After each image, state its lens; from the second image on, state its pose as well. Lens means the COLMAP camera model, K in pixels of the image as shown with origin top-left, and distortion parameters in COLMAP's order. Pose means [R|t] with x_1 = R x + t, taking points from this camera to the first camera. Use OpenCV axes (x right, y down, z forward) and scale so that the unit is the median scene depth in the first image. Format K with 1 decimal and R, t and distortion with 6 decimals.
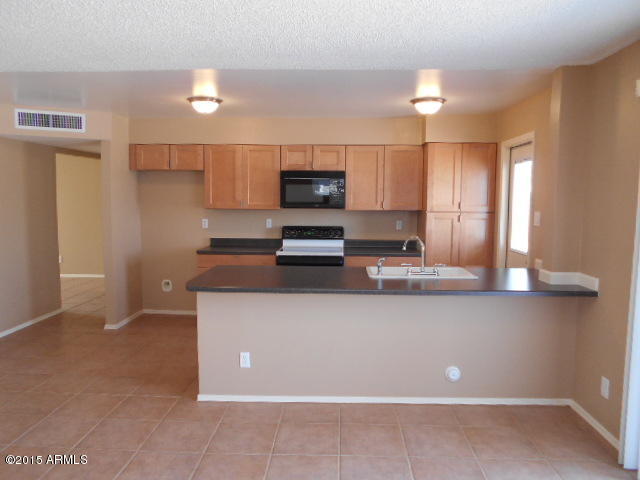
lens RADIAL K [[494.1, 0, 317.6], [0, 494.1, 235.5], [0, 0, 1]] dist [-0.047091, 0.054896]
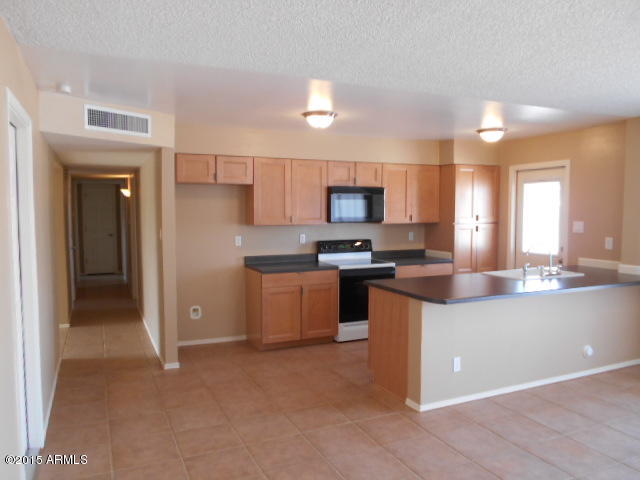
lens RADIAL K [[494.1, 0, 325.3], [0, 494.1, 241.2], [0, 0, 1]] dist [-0.047091, 0.054896]
pose [[0.890423, -0.035907, 0.453715, -0.552075], [0.041066, 0.999155, -0.001518, -0.017446], [-0.453277, 0.019984, 0.891145, 0.106318]]
